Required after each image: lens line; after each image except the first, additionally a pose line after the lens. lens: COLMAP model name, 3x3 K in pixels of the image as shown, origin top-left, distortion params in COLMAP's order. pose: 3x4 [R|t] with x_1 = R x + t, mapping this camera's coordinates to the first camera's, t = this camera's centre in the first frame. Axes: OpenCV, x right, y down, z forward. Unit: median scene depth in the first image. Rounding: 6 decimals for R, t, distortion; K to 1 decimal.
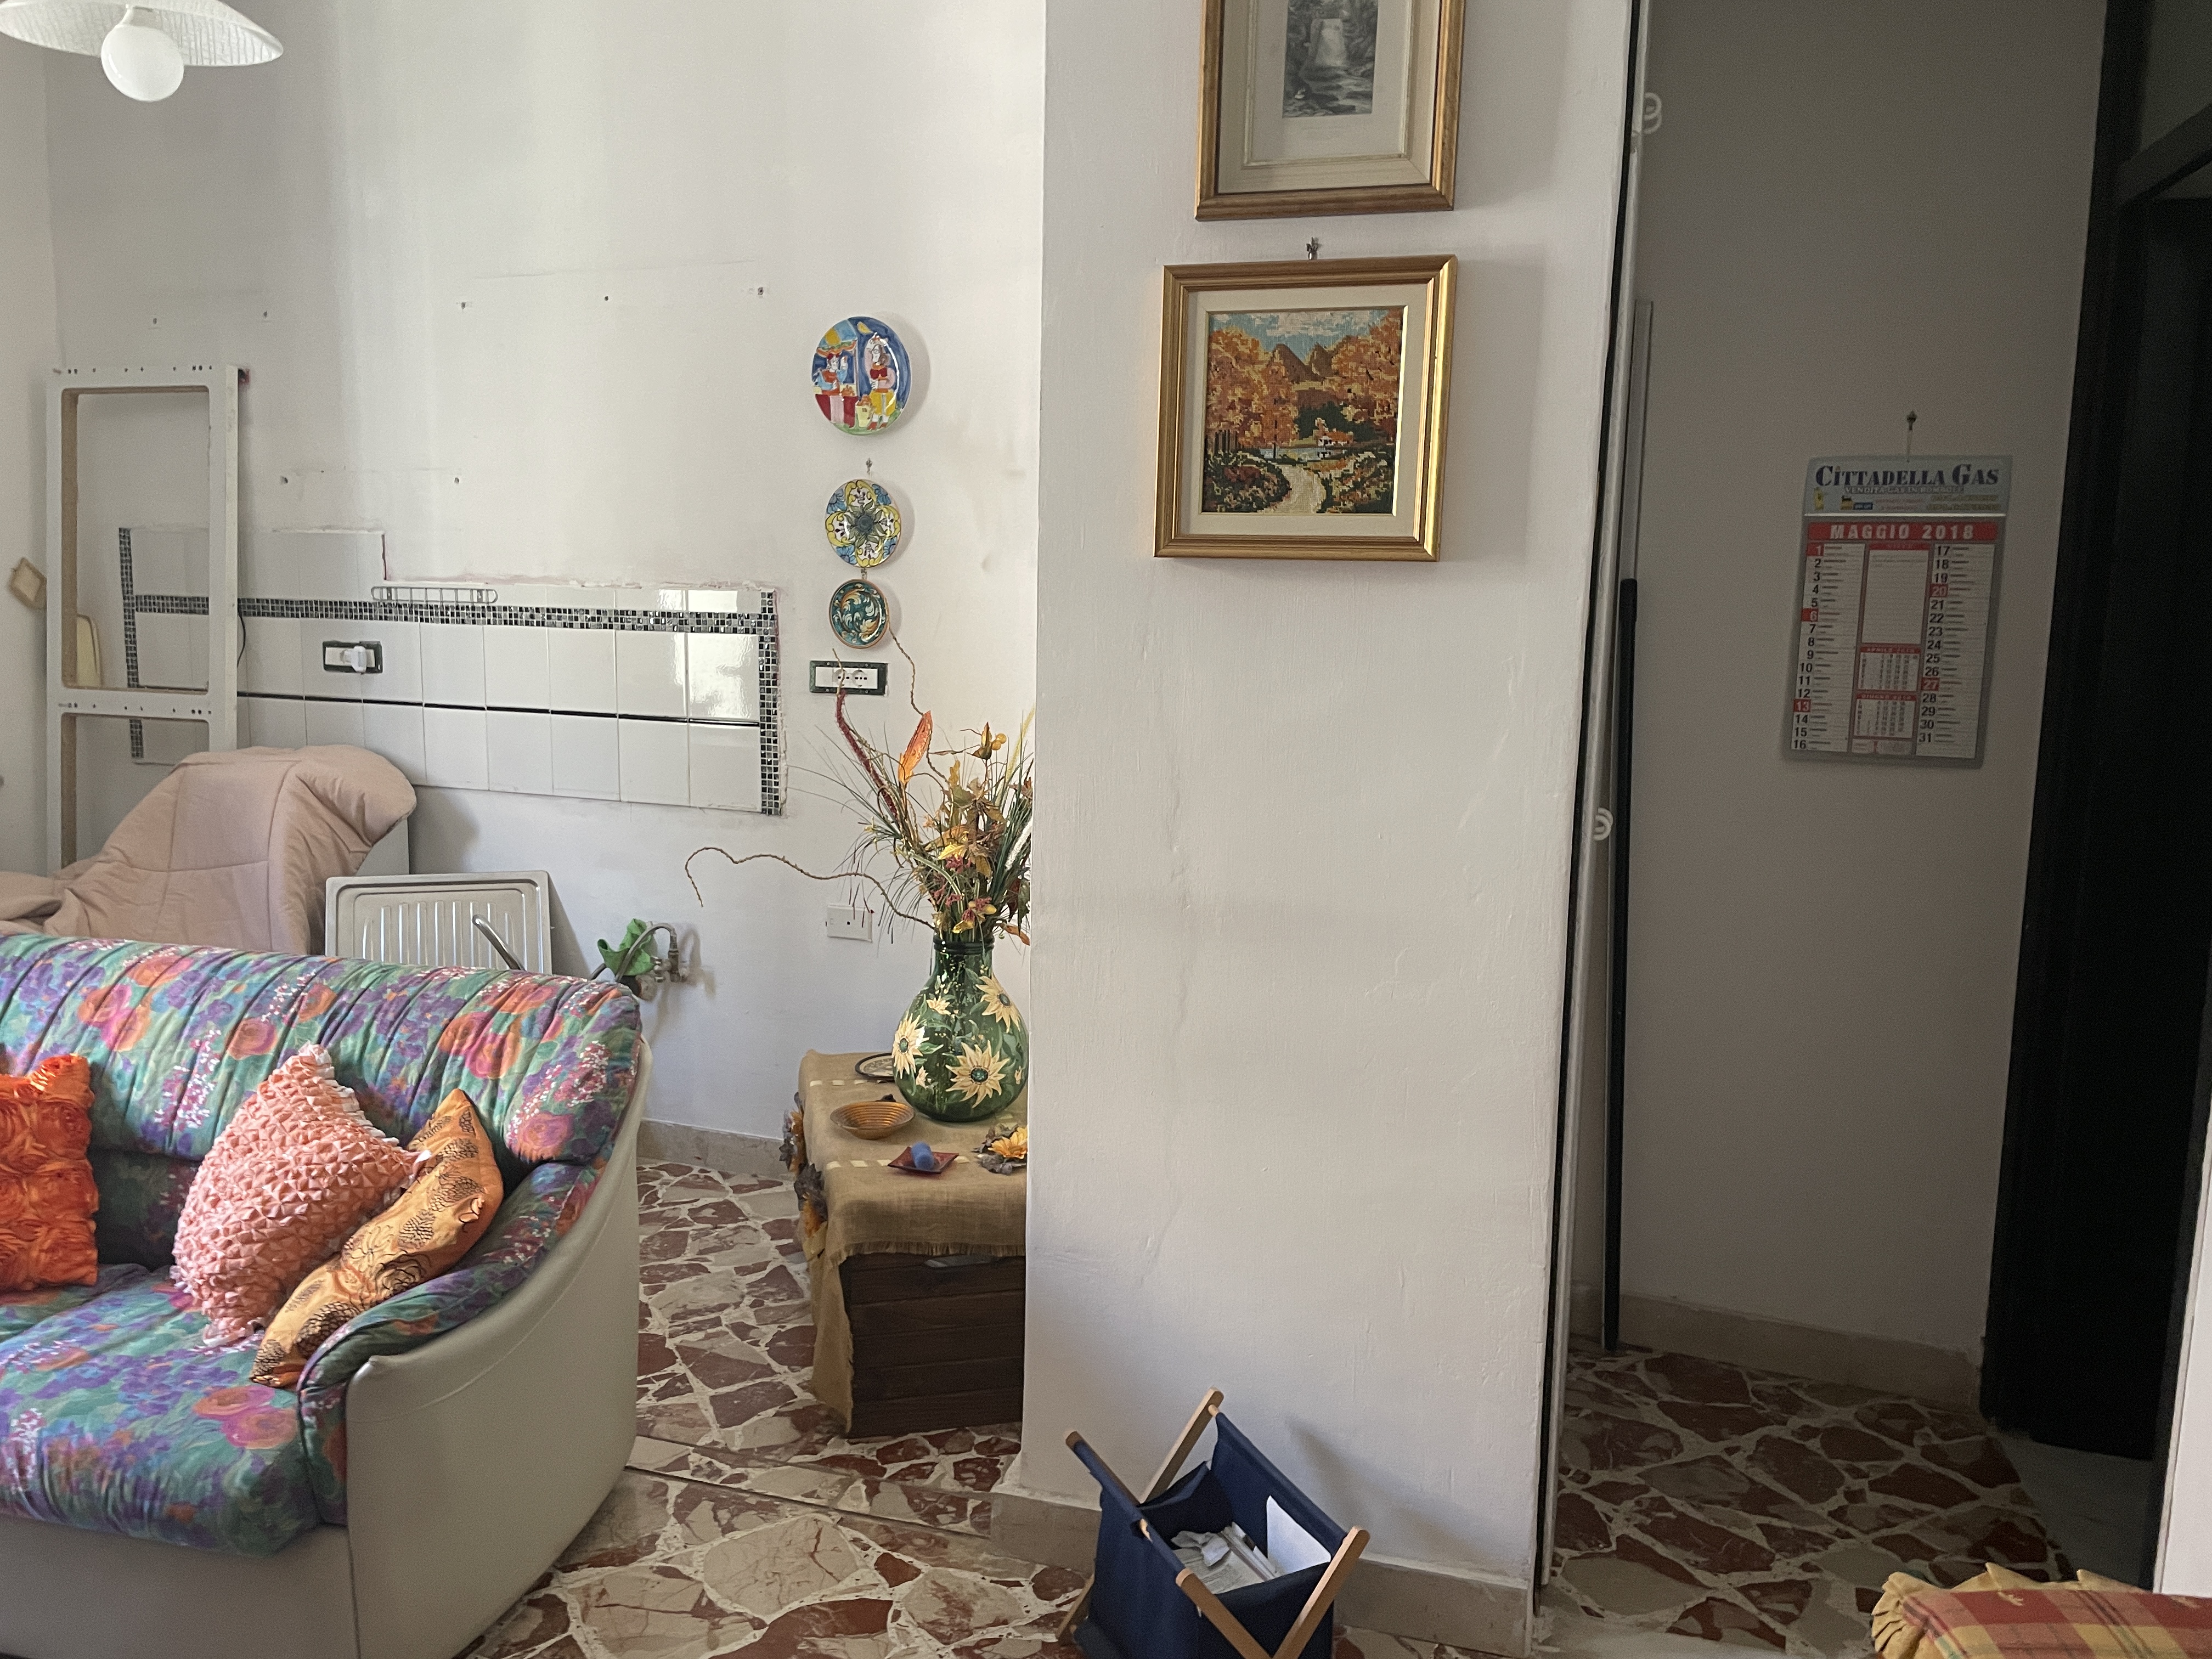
lens RADIAL K [[1665.7, 0, 1077.4], [0, 1665.7, 801.3], [0, 0, 1]] dist [0.083801, -0.115206]
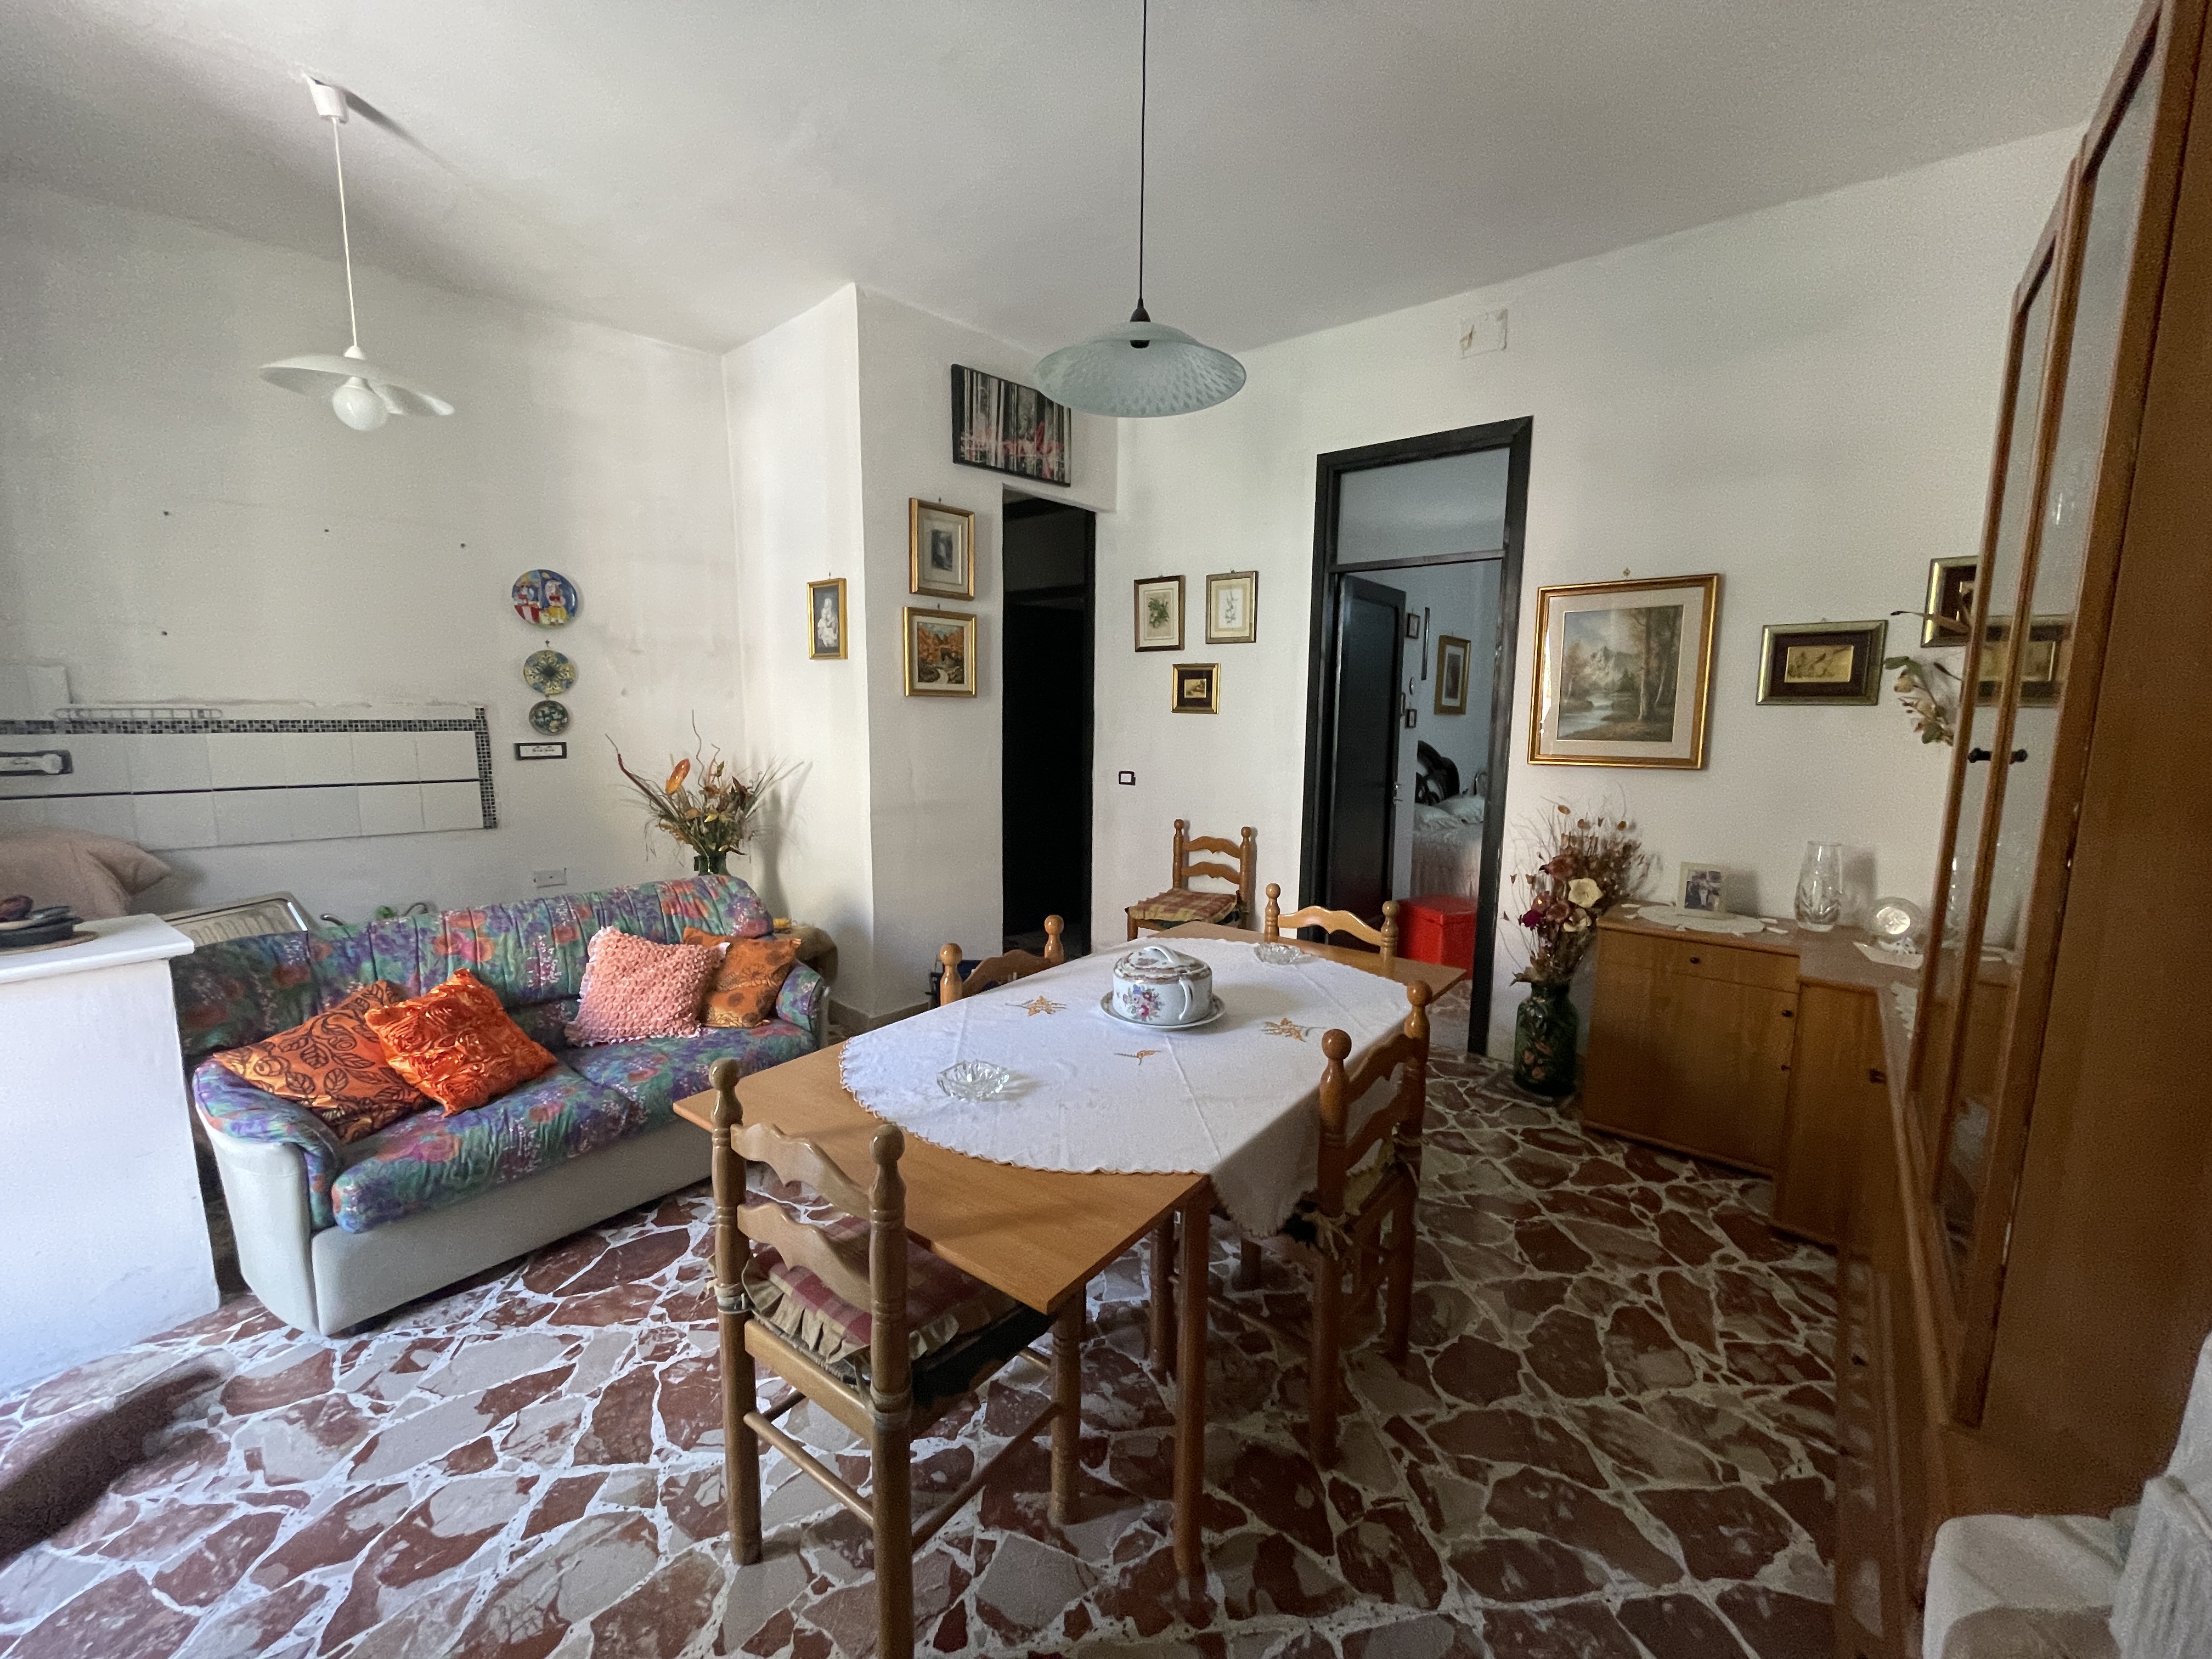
lens RADIAL K [[943.4, 0, 1106.0], [0, 943.4, 829.5], [0, 0, 1]] dist [0.001297, -0.007896]
pose [[0.424012, -0.127563, 0.896628, -0.871618], [0.113803, 0.989688, 0.086986, -0.003702], [-0.898478, 0.065156, 0.434156, -0.067494]]
